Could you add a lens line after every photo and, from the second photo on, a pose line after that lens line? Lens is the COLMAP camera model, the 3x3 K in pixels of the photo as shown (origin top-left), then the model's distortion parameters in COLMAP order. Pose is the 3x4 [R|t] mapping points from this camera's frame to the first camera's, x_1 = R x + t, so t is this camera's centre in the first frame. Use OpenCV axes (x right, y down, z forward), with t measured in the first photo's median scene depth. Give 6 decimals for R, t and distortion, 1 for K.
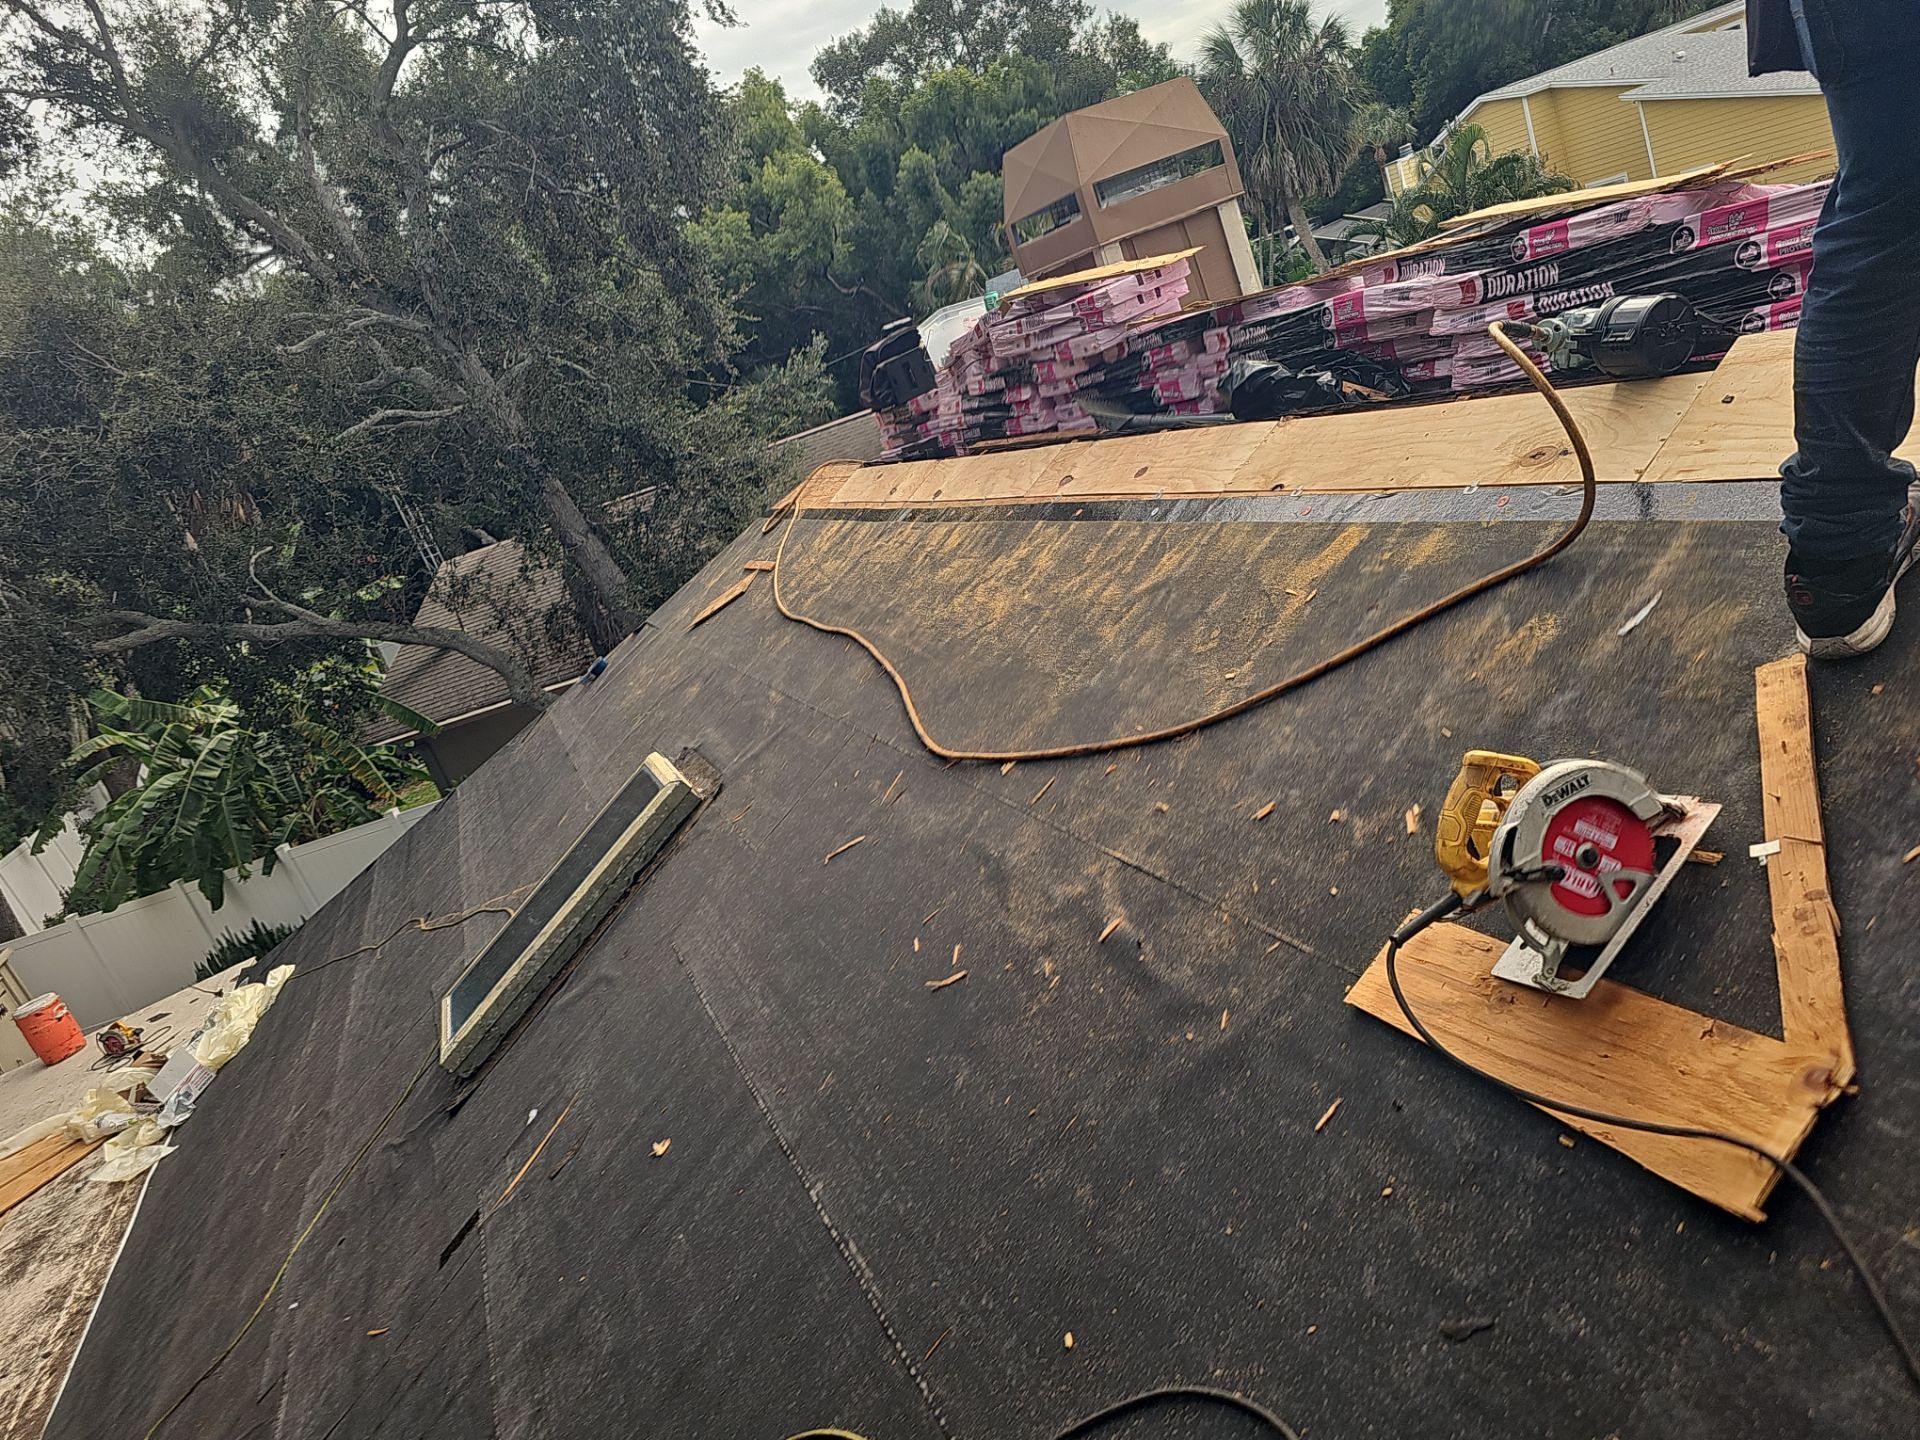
lens RADIAL K [[1357.7, 0, 960.0], [0, 1357.7, 720.0], [0, 0, 1]] dist [0.045240, -0.032544]
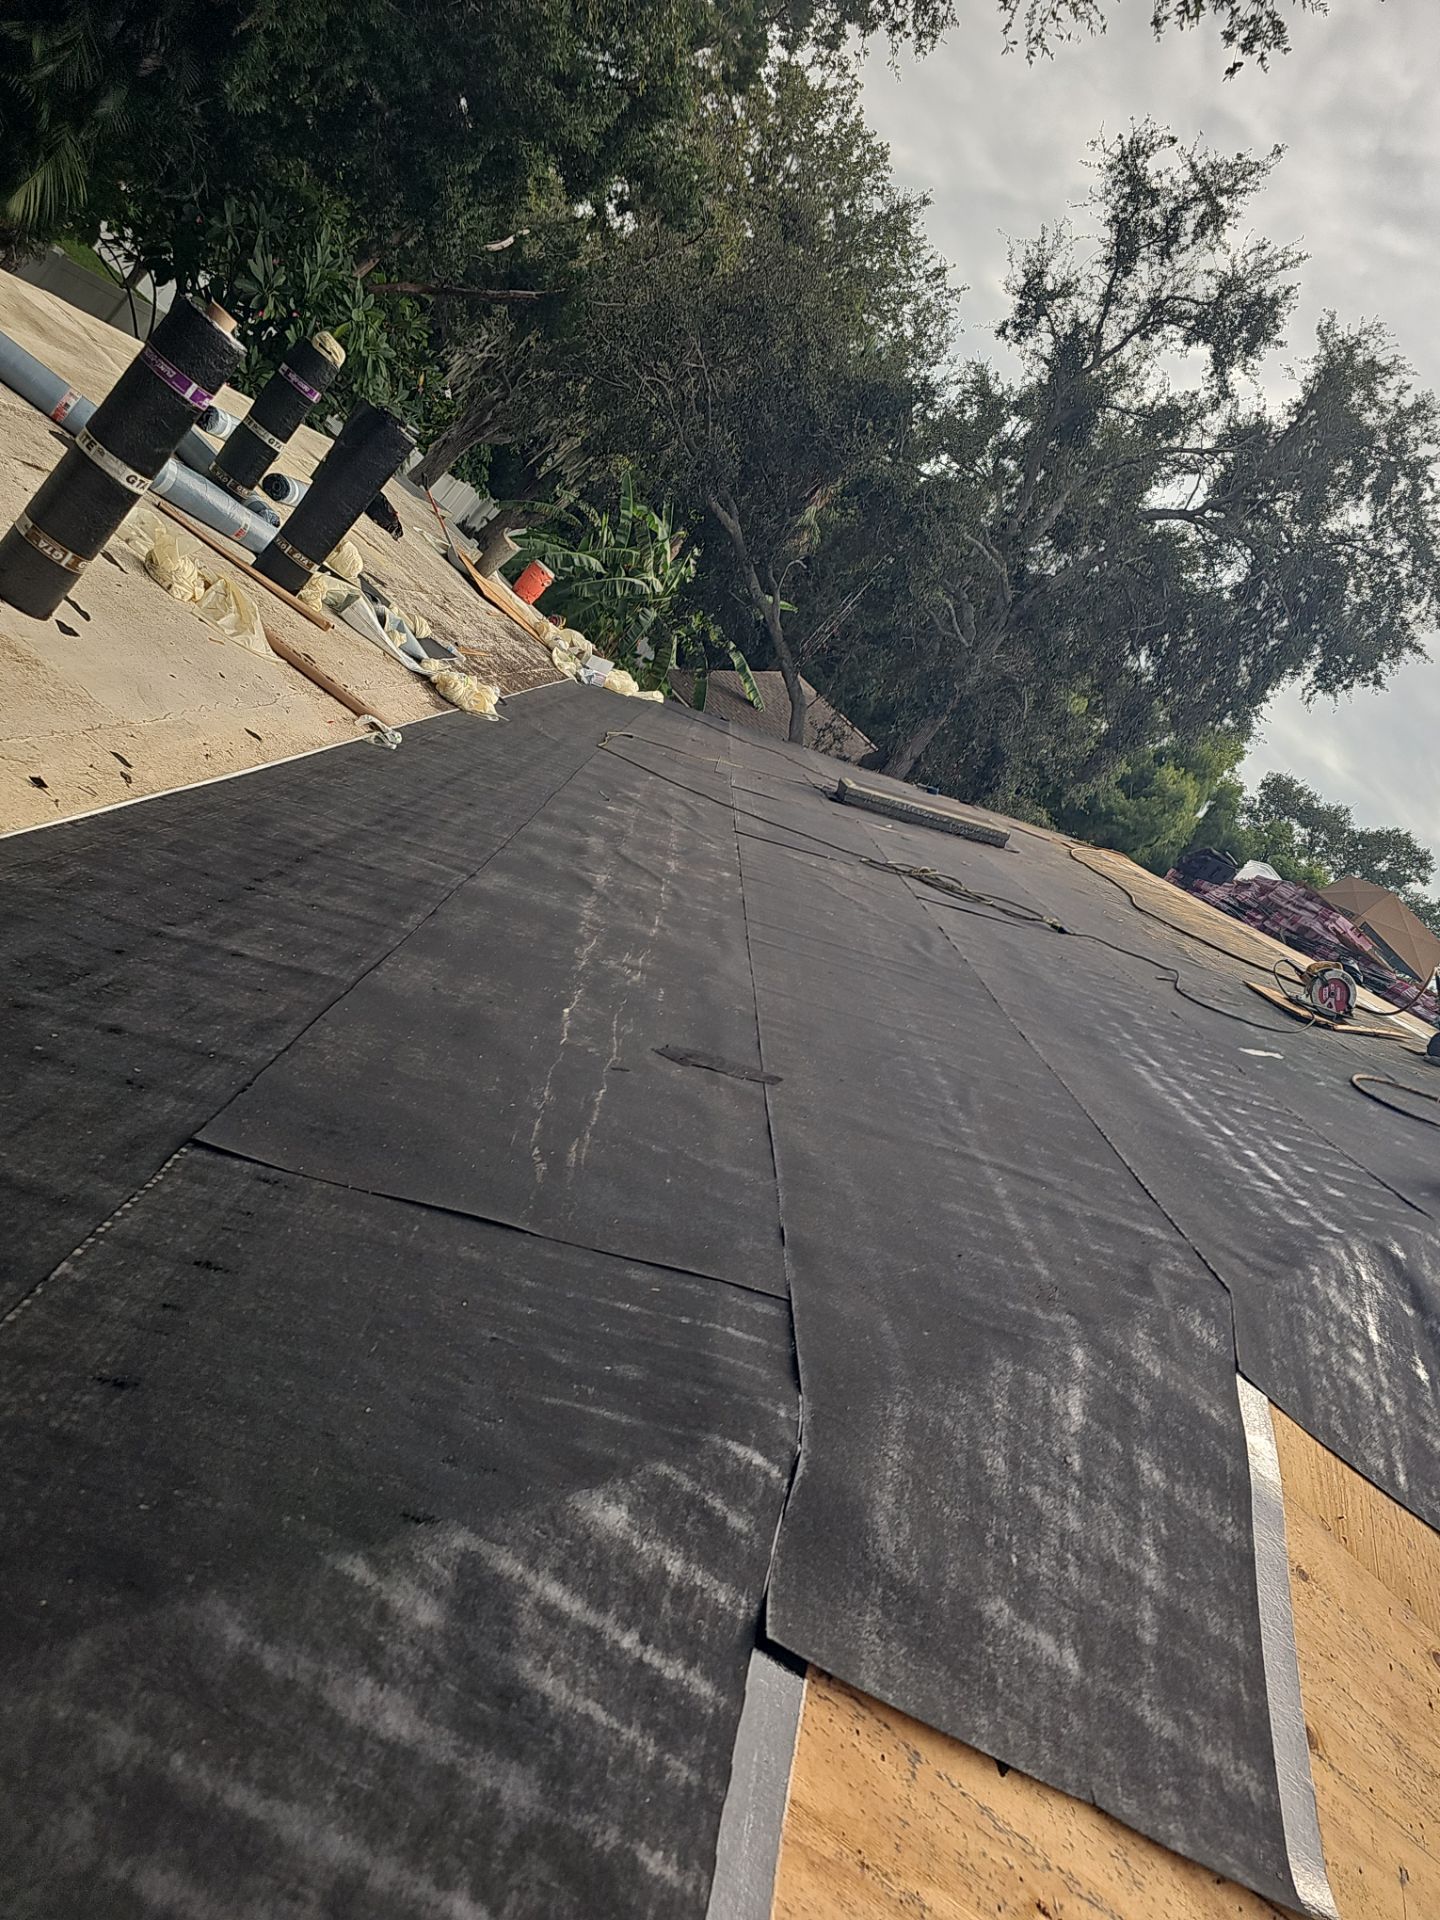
lens RADIAL K [[1357.7, 0, 714.6], [0, 1357.7, 952.4], [0, 0, 1]] dist [0.045240, -0.032544]
pose [[0.418137, 0.894996, -0.155384, 0.009204], [-0.908257, 0.414778, -0.055030, 0.075223], [0.015198, 0.164139, 0.986320, -0.116219]]
